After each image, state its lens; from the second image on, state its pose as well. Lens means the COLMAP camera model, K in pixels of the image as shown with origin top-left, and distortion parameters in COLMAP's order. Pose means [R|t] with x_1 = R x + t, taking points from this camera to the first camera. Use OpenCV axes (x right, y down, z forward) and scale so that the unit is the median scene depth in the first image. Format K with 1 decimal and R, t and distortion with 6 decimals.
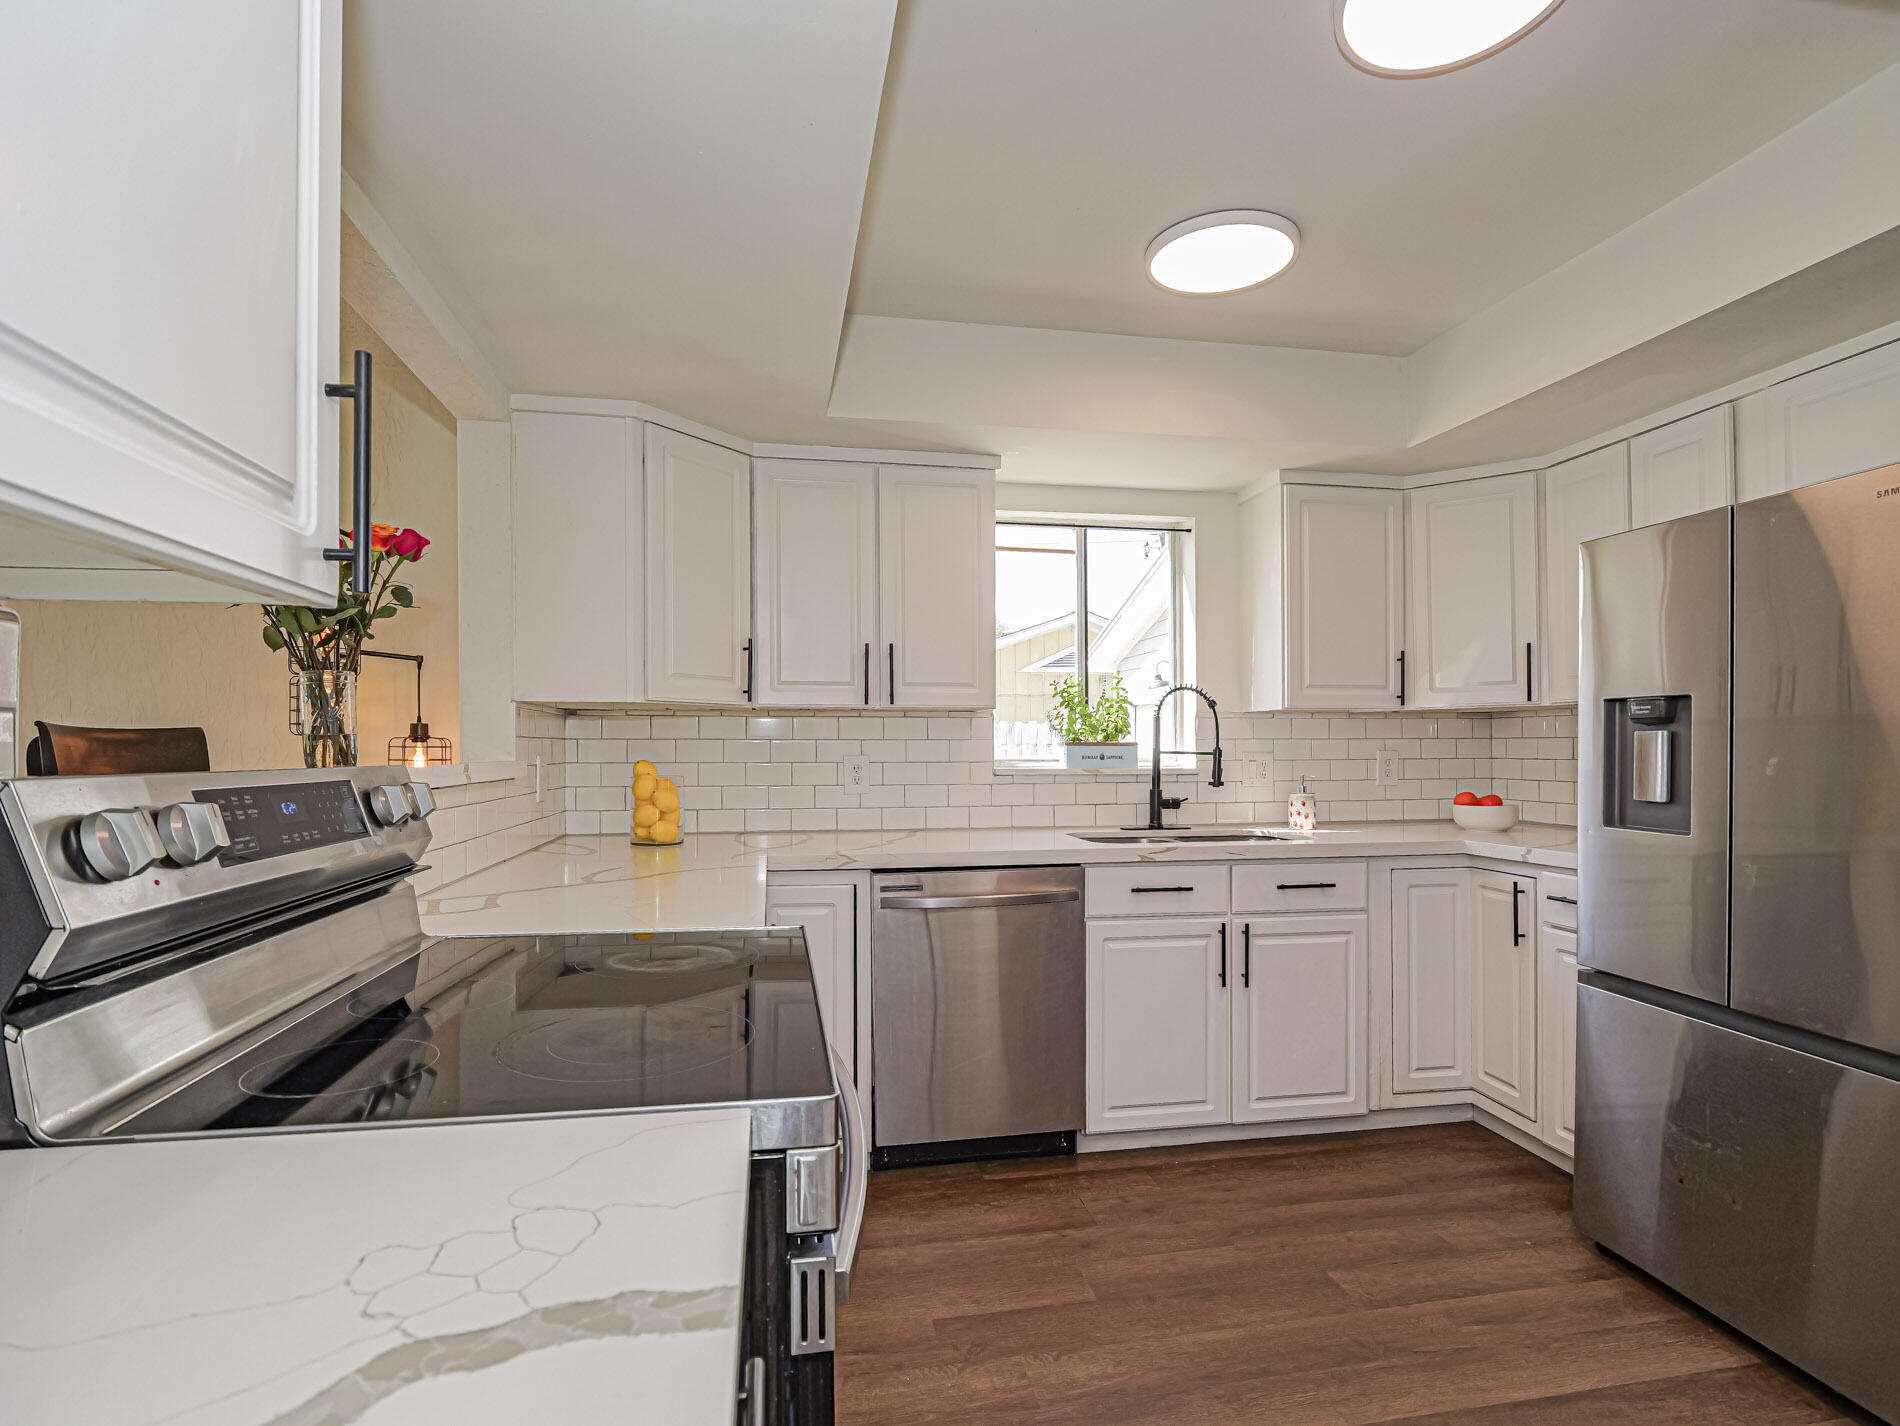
lens RADIAL K [[936.8, 0, 943.6], [0, 936.8, 752.7], [0, 0, 1]] dist [-0.007123, -0.000687]
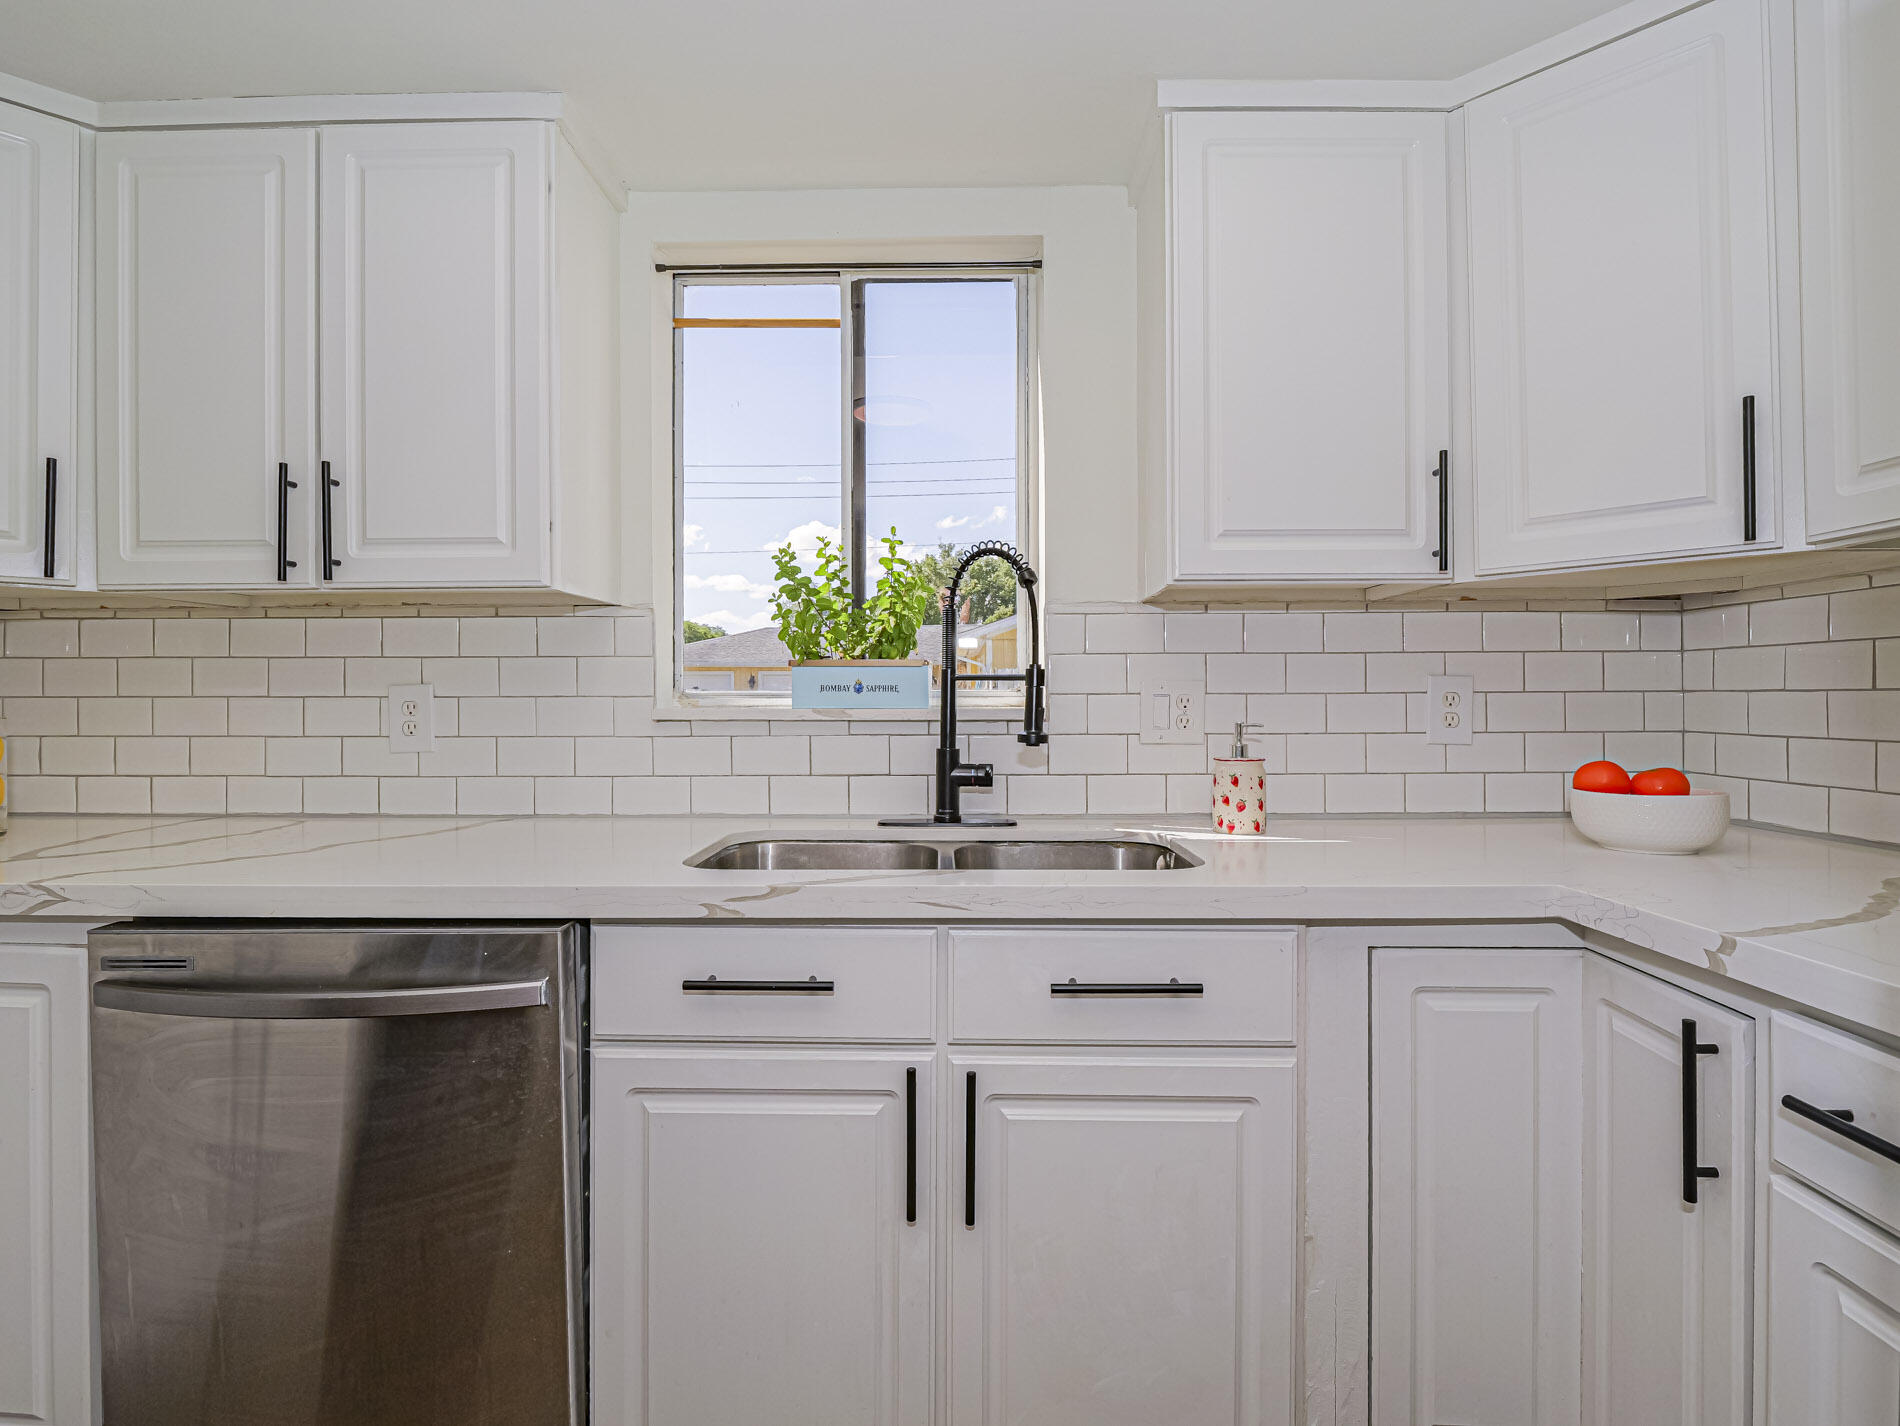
lens RADIAL K [[936.8, 0, 948.5], [0, 936.8, 704.0], [0, 0, 1]] dist [-0.007123, -0.000687]
pose [[0.982397, 0.000894, -0.186803, 0.334568], [-0.000576, 0.999998, 0.001753, 0.013679], [0.186804, -0.001615, 0.982396, 0.499189]]
